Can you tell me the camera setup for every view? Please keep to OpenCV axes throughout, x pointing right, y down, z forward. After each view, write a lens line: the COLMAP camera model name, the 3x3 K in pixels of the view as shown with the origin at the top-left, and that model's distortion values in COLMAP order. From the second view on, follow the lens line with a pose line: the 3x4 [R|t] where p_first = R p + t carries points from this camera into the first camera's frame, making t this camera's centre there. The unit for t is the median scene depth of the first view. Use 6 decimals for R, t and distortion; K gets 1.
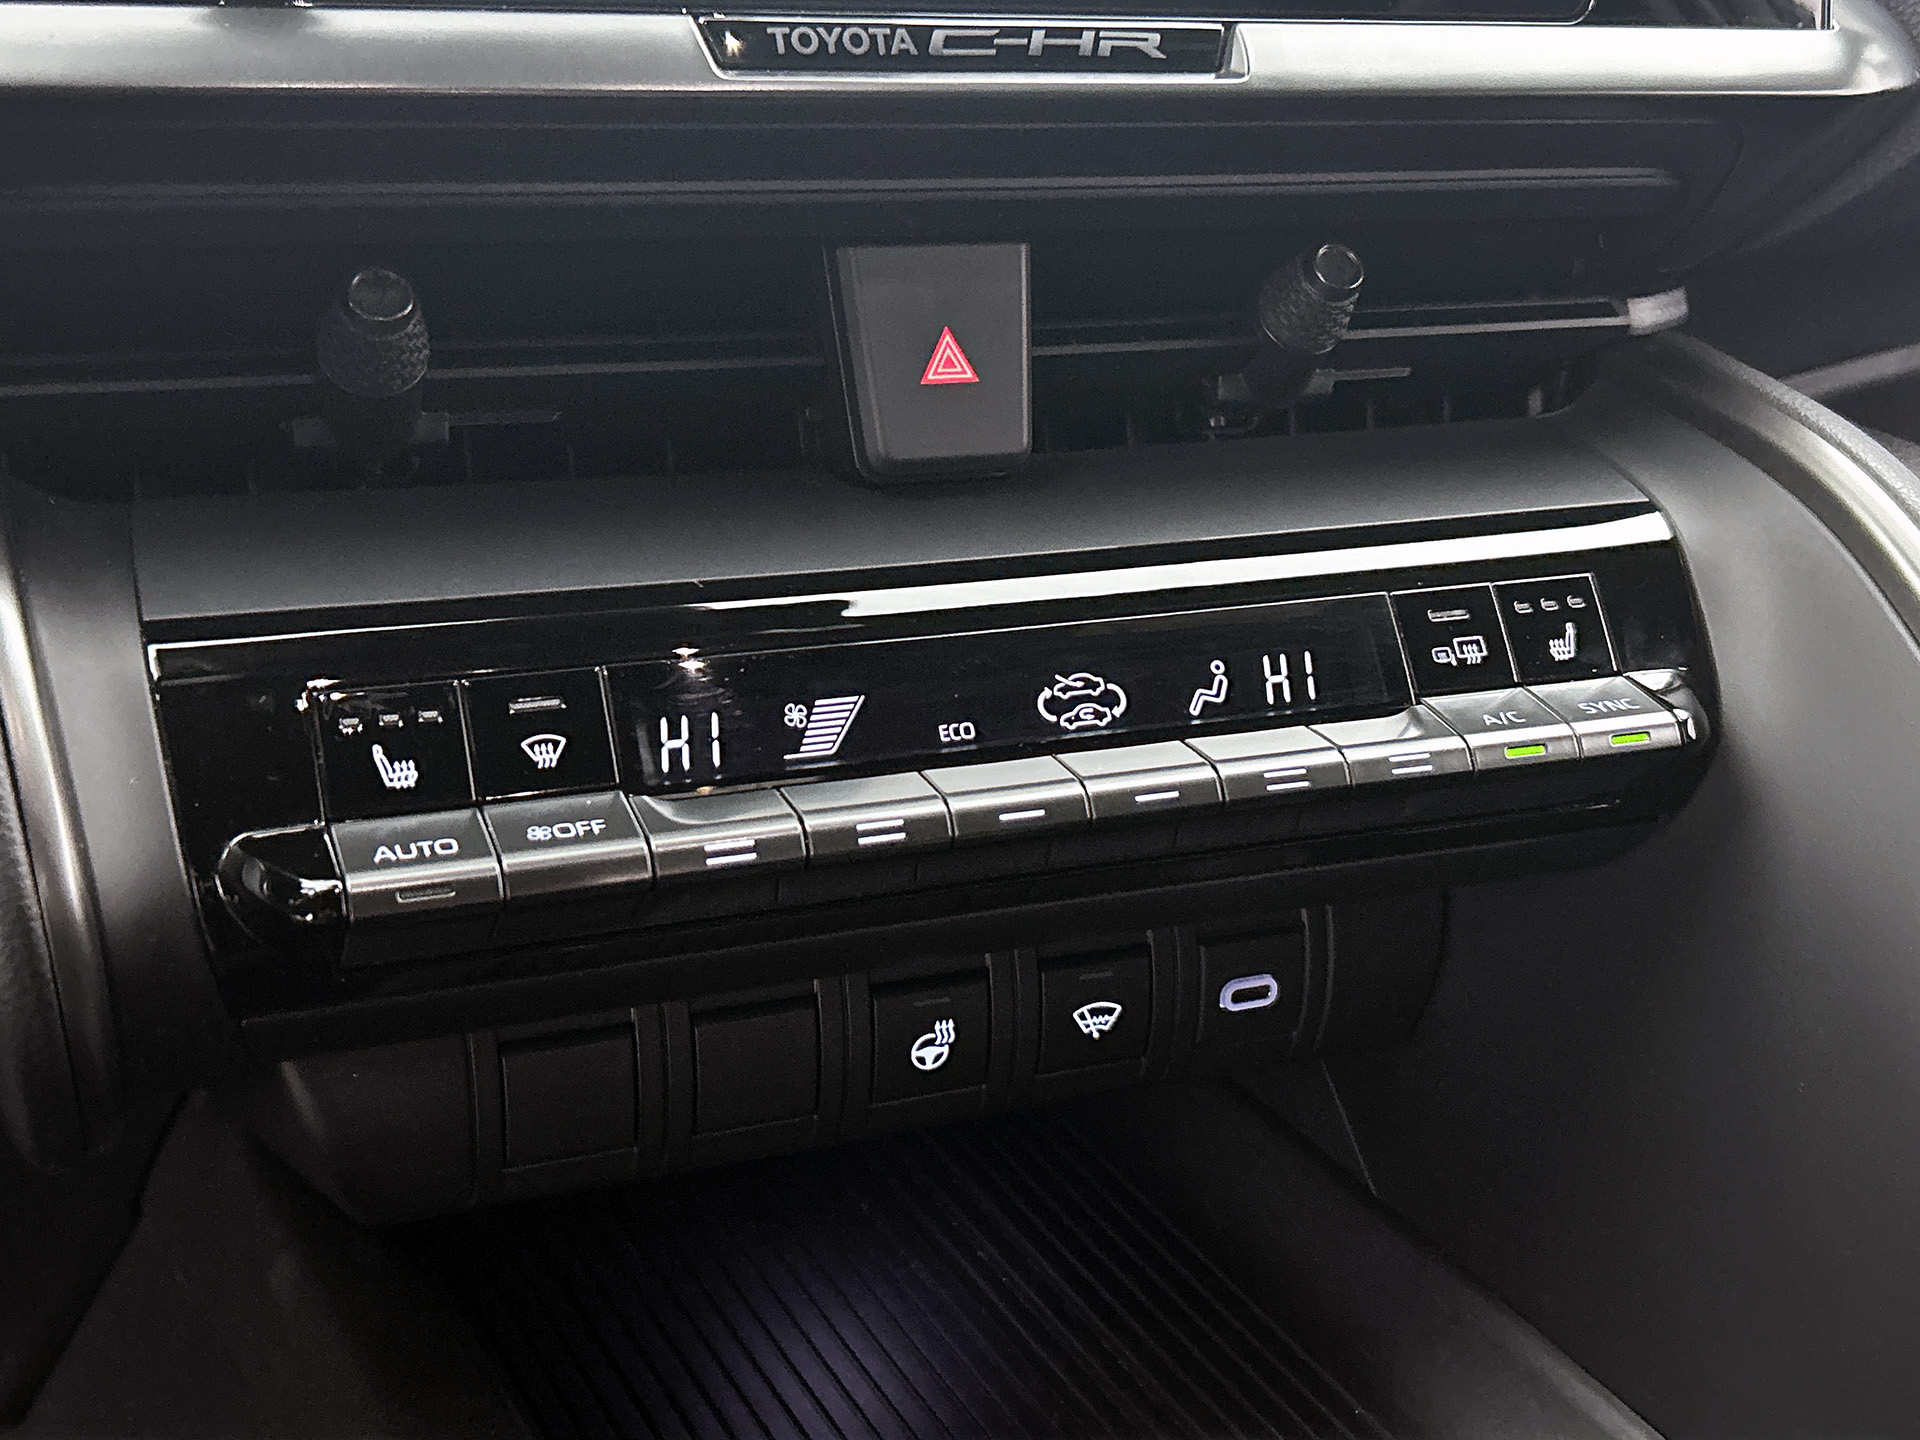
lens RADIAL K [[2228.0, 0, 948.5], [0, 2228.0, 715.2], [0, 0, 1]] dist [0.227571, -0.827499]
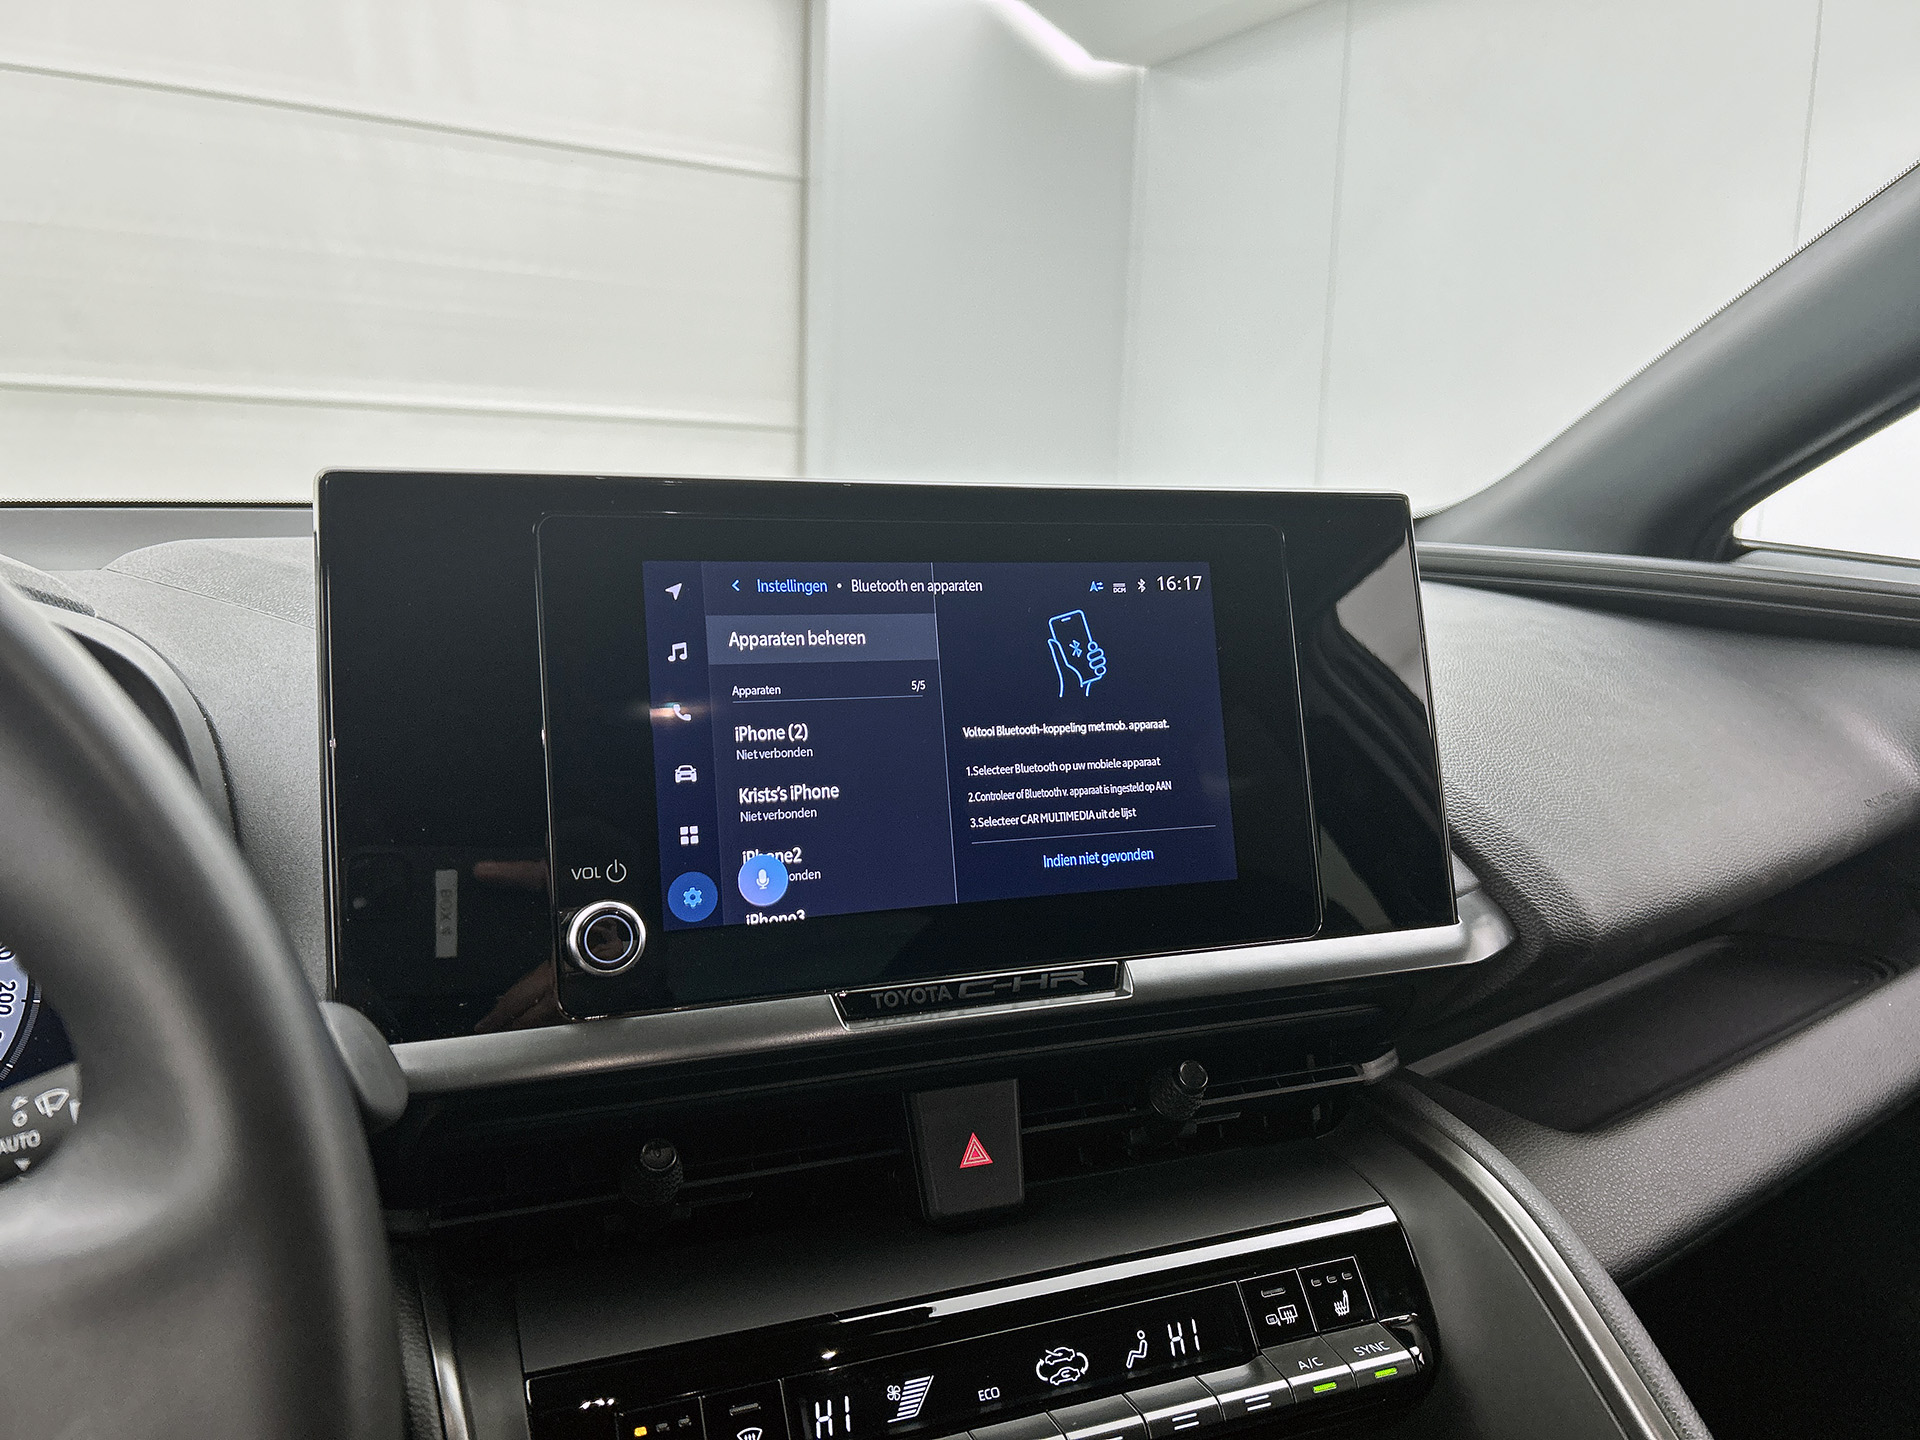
lens RADIAL K [[1478.2, 0, 963.9], [0, 1478.2, 723.1], [0, 0, 1]] dist [0.046372, -0.074536]
pose [[0.999284, -0.037492, 0.005155, -0.002066], [0.037583, 0.967157, -0.251386, -0.205833], [0.004440, 0.251400, 0.967873, -0.221207]]
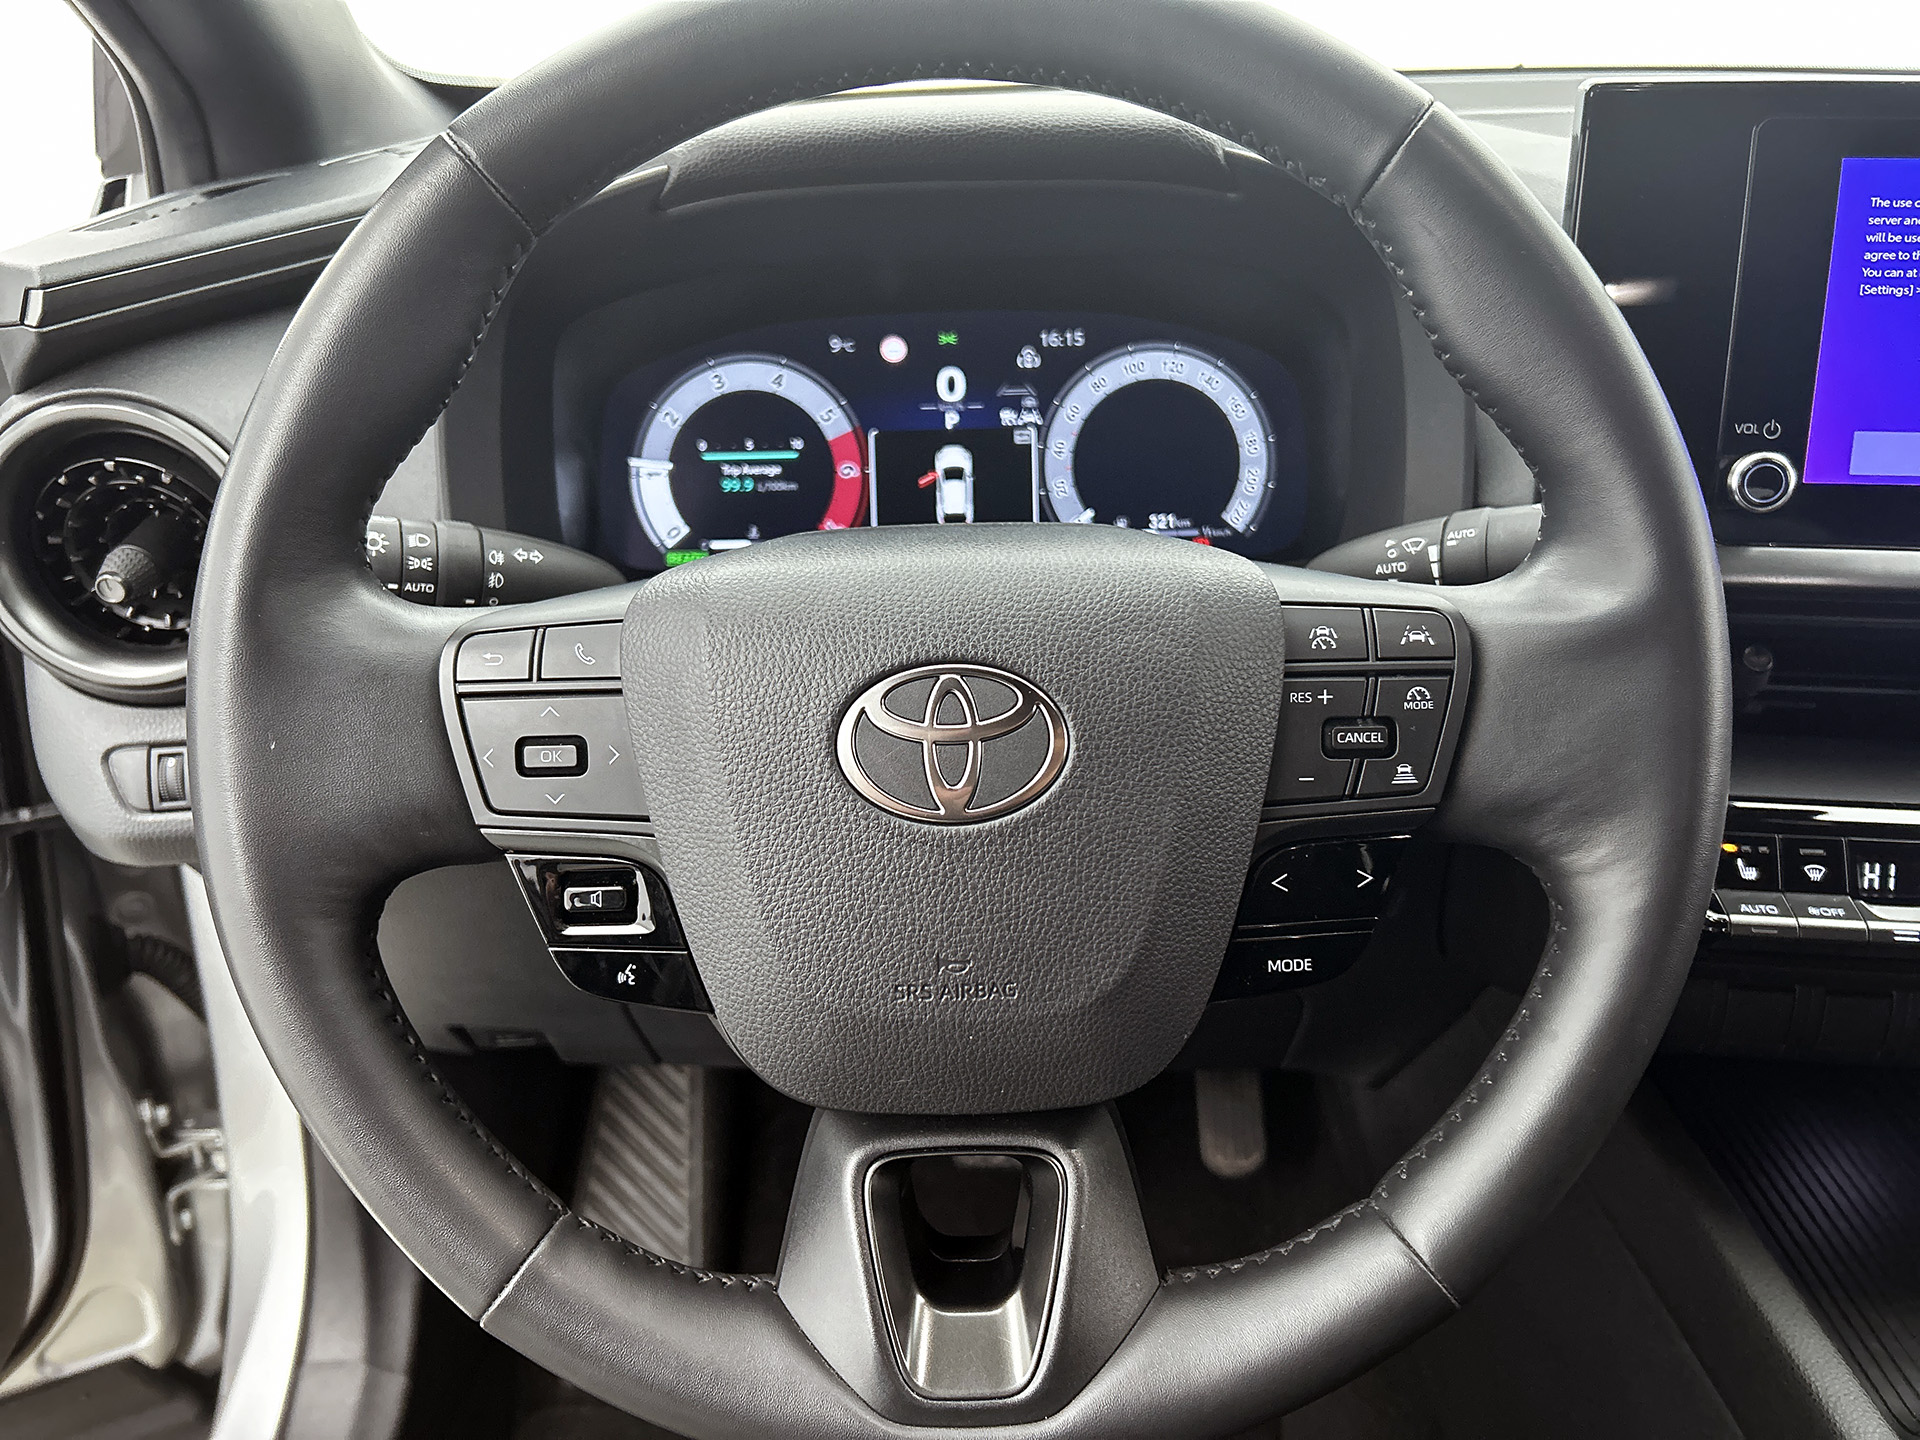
lens RADIAL K [[1462.6, 0, 961.6], [0, 1462.6, 726.0], [0, 0, 1]] dist [0.074028, -0.131940]
pose [[0.869103, 0.147484, -0.472133, -0.230593], [-0.132191, 0.989050, 0.065620, -0.106383], [0.476641, 0.005382, 0.879082, -0.670739]]
